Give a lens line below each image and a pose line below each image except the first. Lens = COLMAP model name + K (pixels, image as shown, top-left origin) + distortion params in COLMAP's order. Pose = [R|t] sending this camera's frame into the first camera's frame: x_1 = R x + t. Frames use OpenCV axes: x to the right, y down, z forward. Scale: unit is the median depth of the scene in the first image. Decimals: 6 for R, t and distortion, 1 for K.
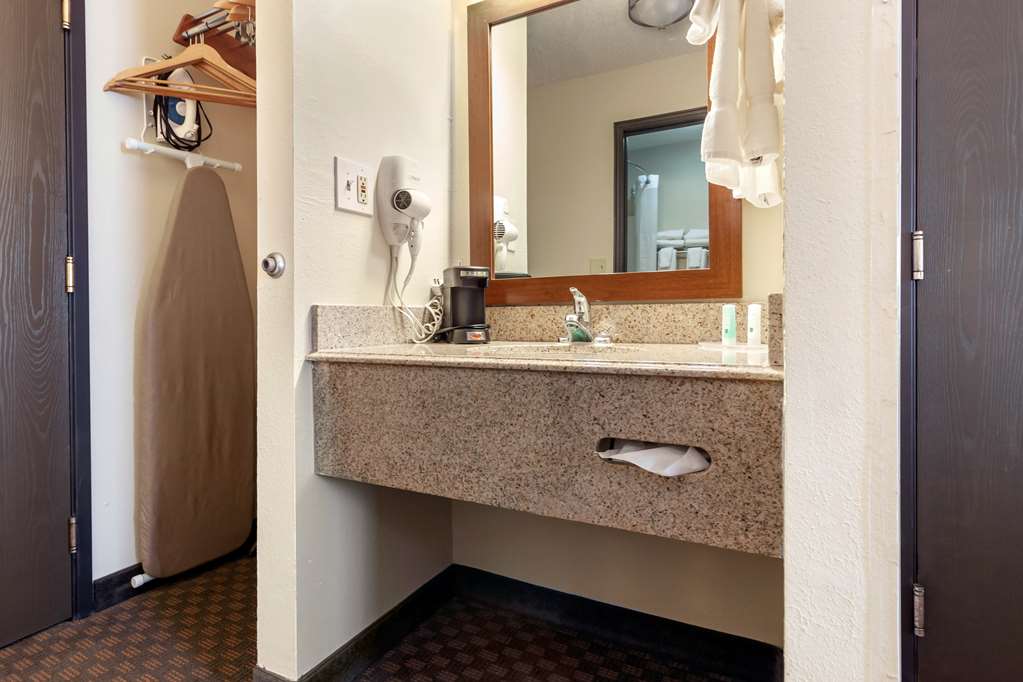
lens RADIAL K [[520.3, 0, 511.0], [0, 520.3, 322.2], [0, 0, 1]] dist [-0.000802, -0.000380]
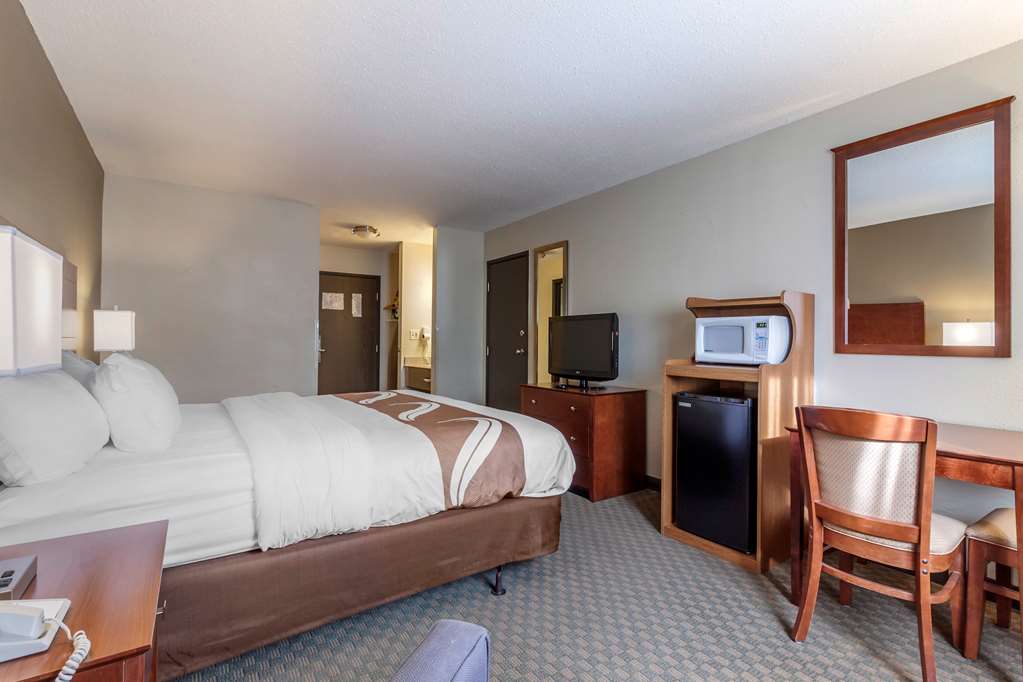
lens RADIAL K [[520.3, 0, 511.0], [0, 520.3, 322.2], [0, 0, 1]] dist [-0.000802, -0.000380]
pose [[0.861954, -0.009637, -0.506895, 3.166865], [-0.008242, 0.999421, -0.033016, -0.211907], [0.506920, 0.032636, 0.861375, -3.022769]]
